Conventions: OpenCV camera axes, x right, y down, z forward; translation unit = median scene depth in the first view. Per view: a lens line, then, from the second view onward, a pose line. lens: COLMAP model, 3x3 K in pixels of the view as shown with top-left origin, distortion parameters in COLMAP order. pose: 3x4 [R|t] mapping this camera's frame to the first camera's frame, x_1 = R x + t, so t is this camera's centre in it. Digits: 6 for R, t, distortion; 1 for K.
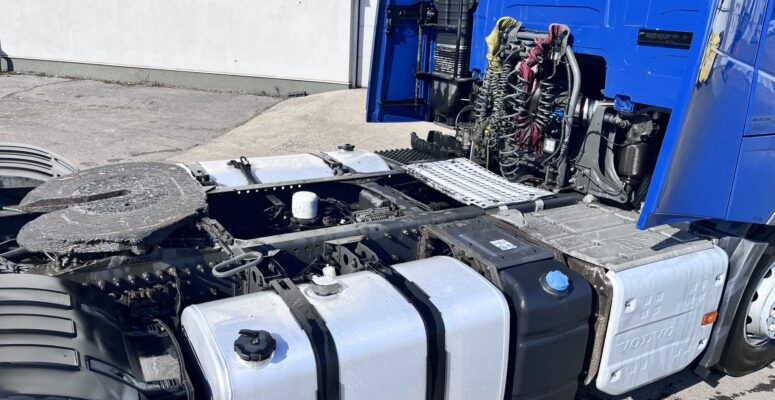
lens RADIAL K [[591.9, 0, 389.8], [0, 591.9, 201.8], [0, 0, 1]] dist [0.045349, -0.052500]
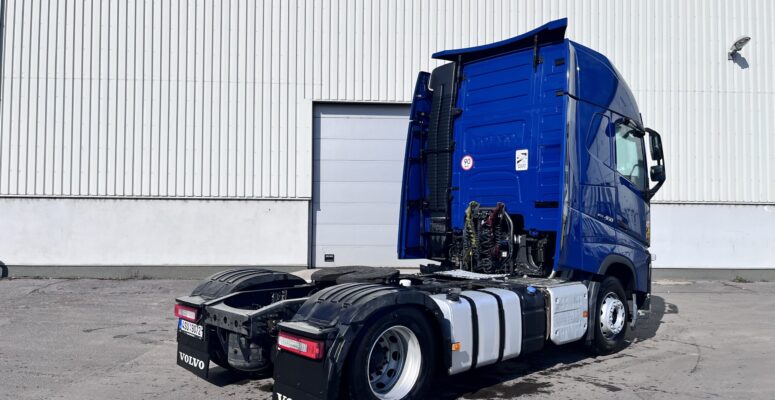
lens RADIAL K [[591.9, 0, 389.4], [0, 591.9, 207.8], [0, 0, 1]] dist [0.045349, -0.052500]
pose [[0.968910, -0.036700, 0.244676, -0.670326], [0.115425, 0.941773, -0.315817, 0.384496], [-0.218839, 0.334240, 0.916730, -0.974133]]
